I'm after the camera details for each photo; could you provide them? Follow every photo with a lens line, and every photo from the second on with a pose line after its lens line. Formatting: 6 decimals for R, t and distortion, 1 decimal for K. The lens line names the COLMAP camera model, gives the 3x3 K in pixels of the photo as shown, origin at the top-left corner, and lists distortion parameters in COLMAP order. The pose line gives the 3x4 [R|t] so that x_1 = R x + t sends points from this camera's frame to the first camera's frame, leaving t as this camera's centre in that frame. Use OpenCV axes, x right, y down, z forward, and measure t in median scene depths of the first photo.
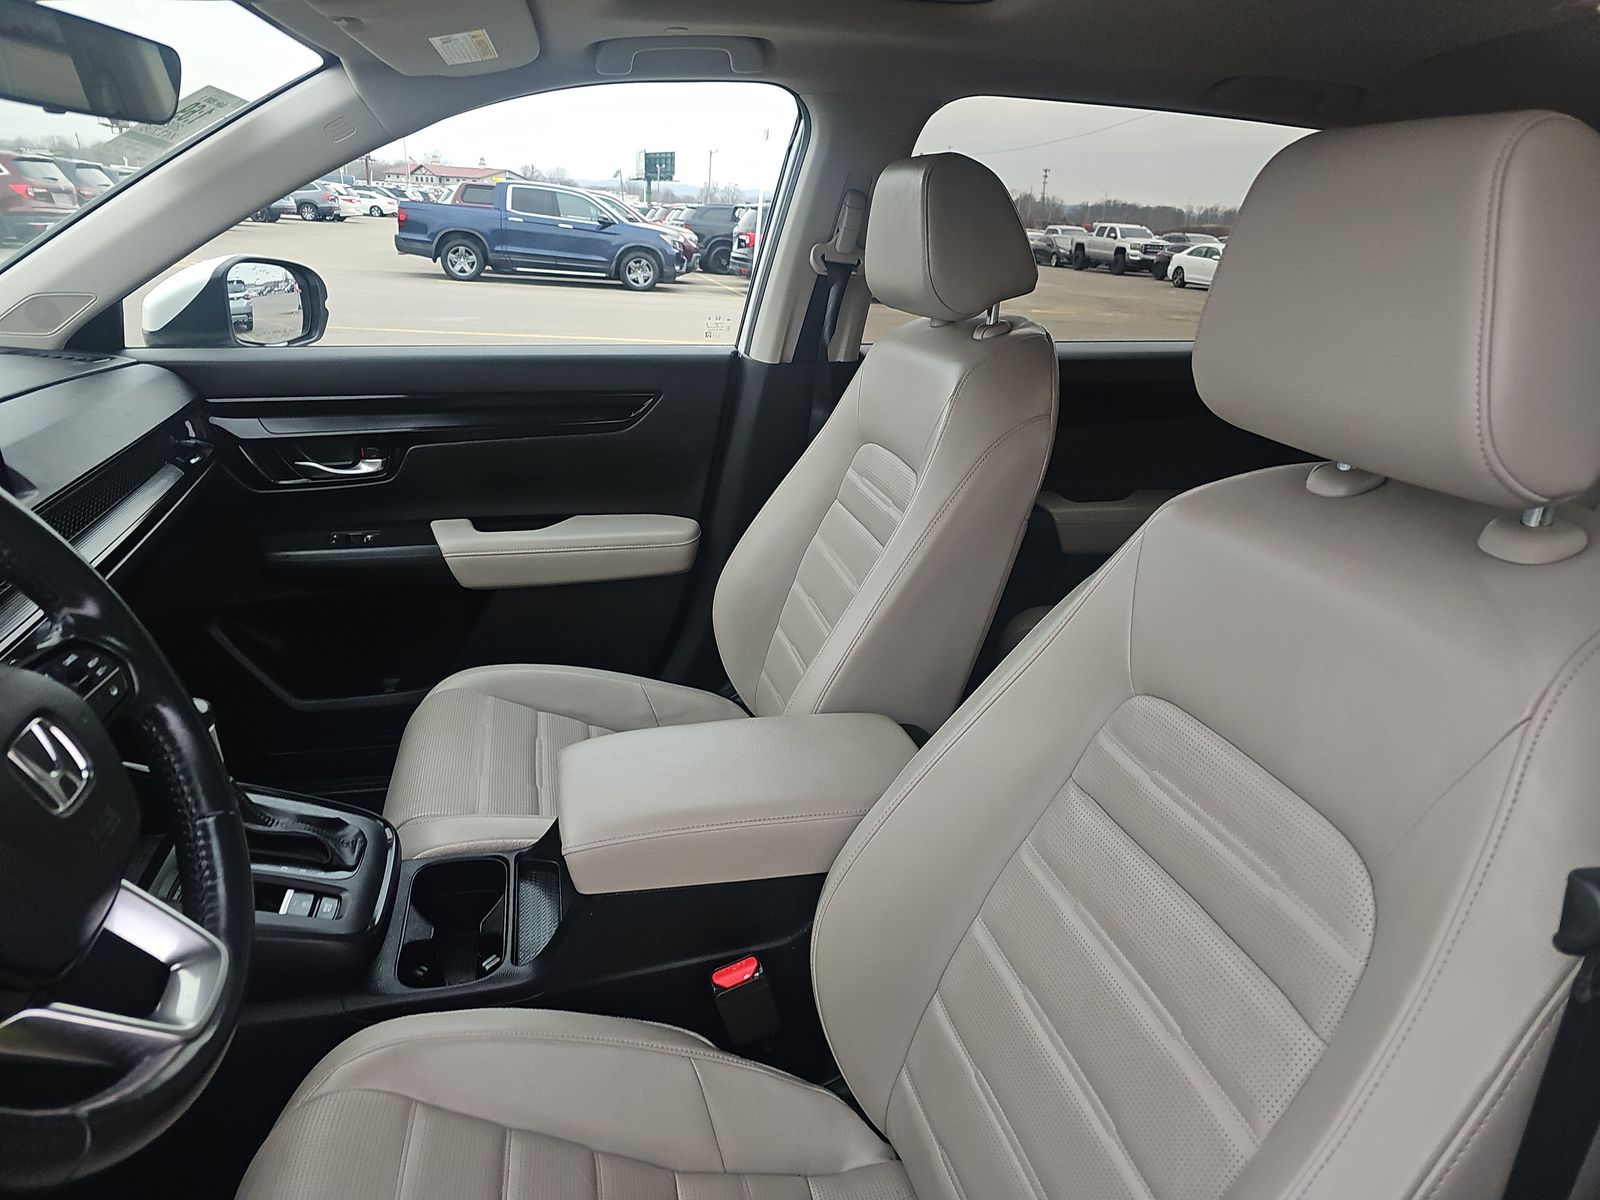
lens RADIAL K [[1102.4, 0, 800.0], [0, 1102.4, 600.0], [0, 0, 1]] dist [0.064478, -0.047264]
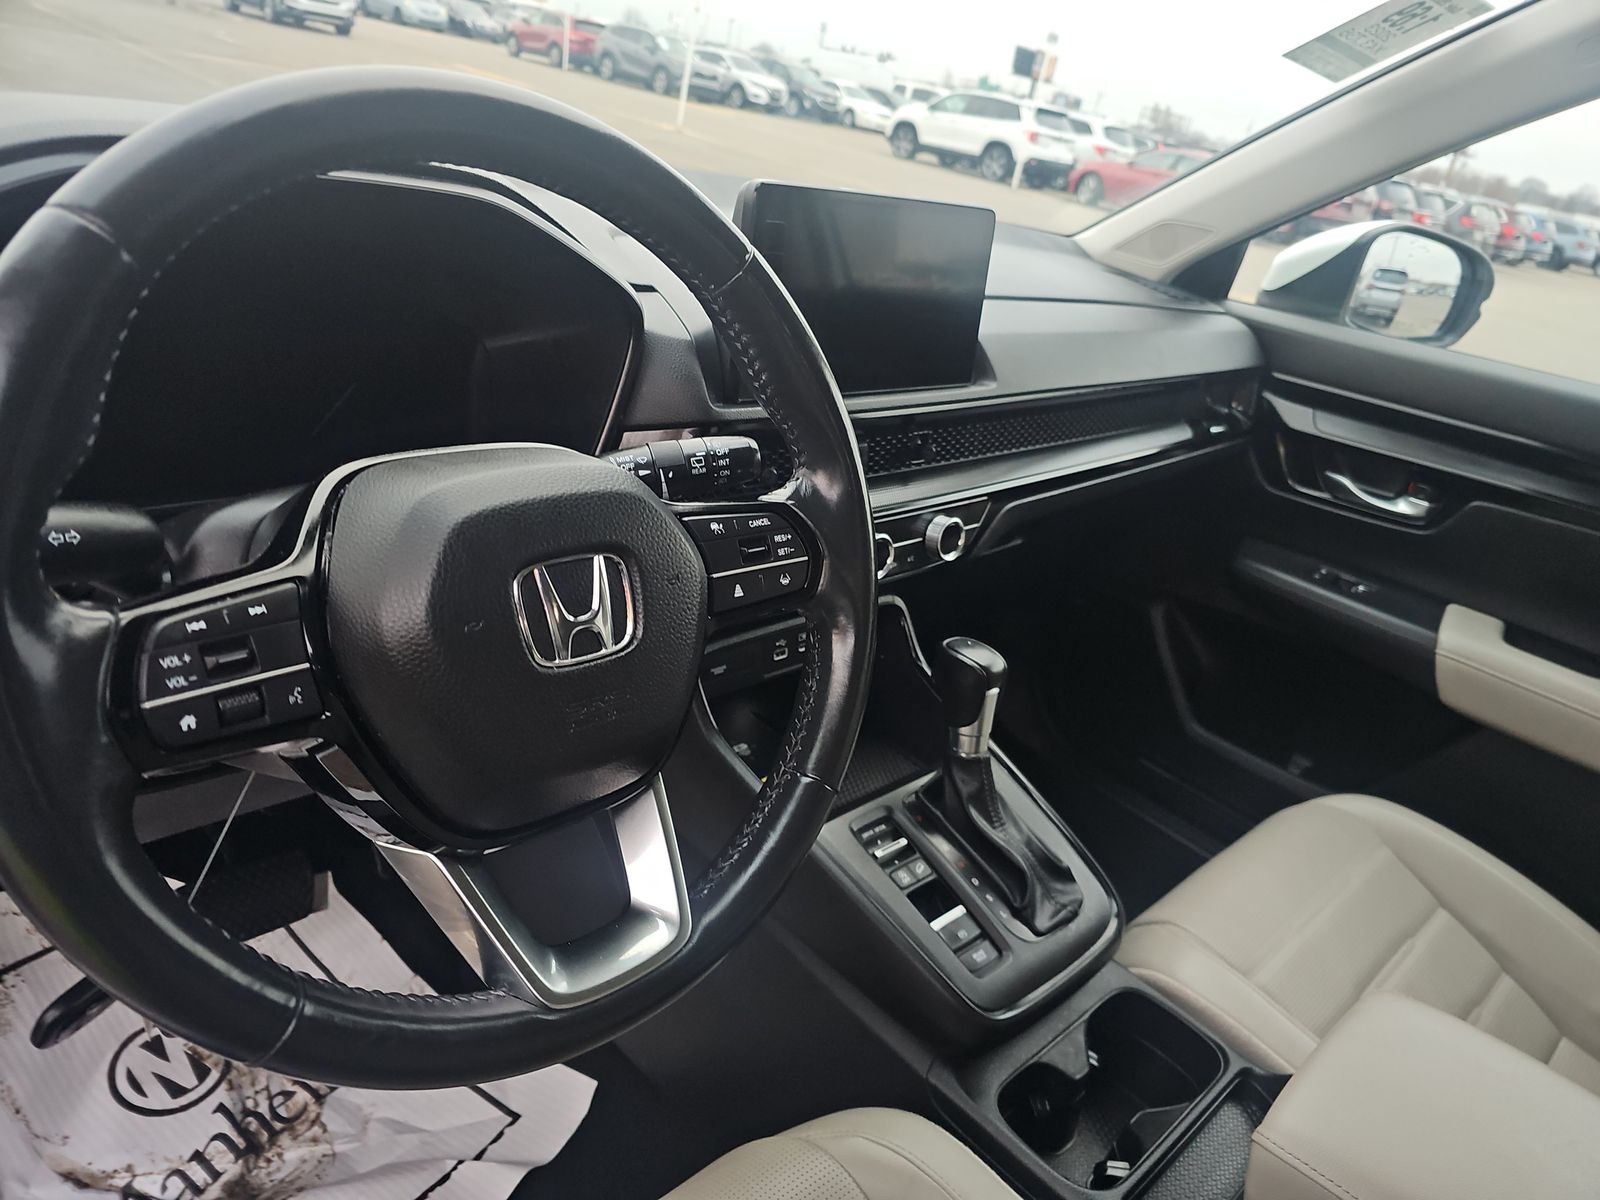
lens RADIAL K [[1102.4, 0, 800.0], [0, 1102.4, 600.0], [0, 0, 1]] dist [0.064478, -0.047264]
pose [[0.517687, 0.410808, -0.750492, 0.000646], [-0.431353, 0.882861, 0.185719, -0.026276], [0.738874, 0.227582, 0.634248, 0.223659]]
